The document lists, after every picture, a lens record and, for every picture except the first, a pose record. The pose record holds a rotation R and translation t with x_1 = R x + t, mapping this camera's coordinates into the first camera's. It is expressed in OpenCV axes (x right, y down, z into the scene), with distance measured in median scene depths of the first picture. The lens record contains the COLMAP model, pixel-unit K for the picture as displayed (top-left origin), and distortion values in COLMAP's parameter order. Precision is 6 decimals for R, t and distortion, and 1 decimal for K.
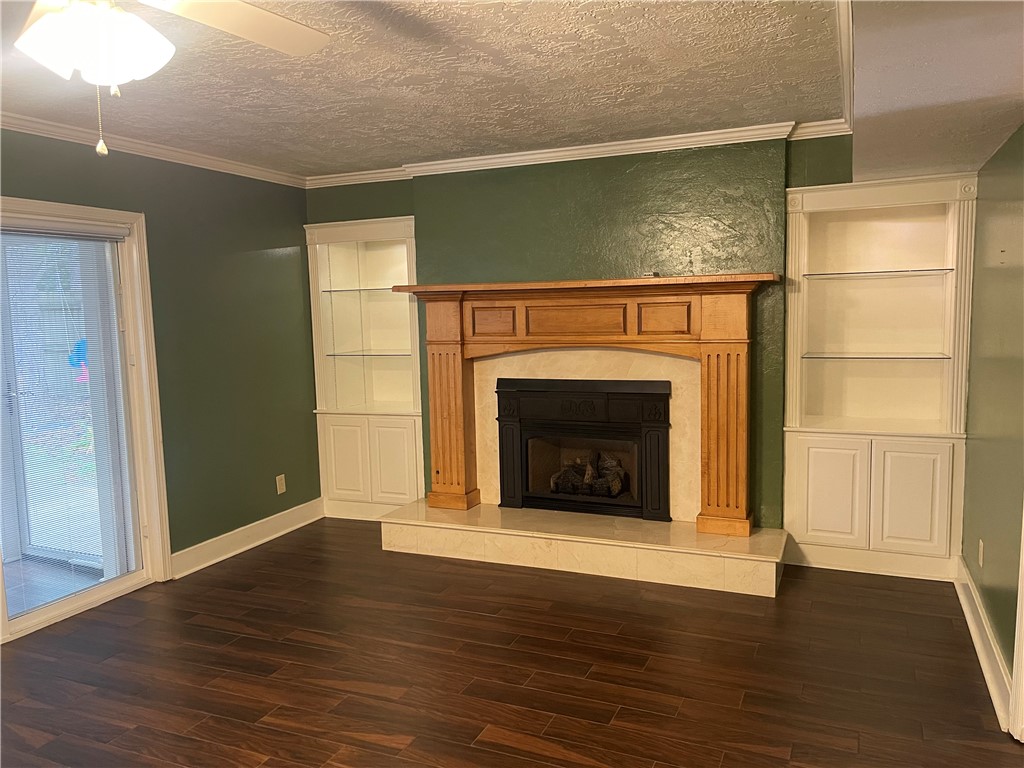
lens RADIAL K [[757.7, 0, 501.8], [0, 757.7, 384.3], [0, 0, 1]] dist [0.007266, -0.102068]
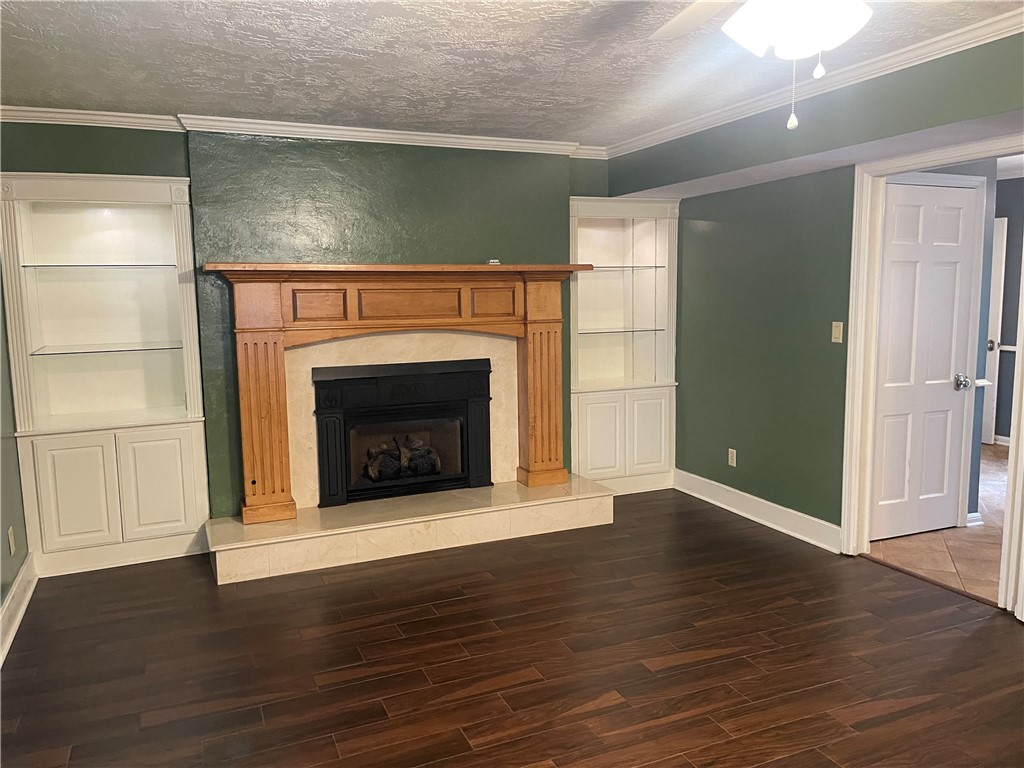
lens RADIAL K [[757.7, 0, 501.8], [0, 757.7, 384.3], [0, 0, 1]] dist [0.007266, -0.102068]
pose [[0.660898, -0.075609, 0.746658, -0.584468], [0.067889, 0.996856, 0.040854, -0.010831], [-0.747399, 0.023690, 0.663953, 0.244876]]
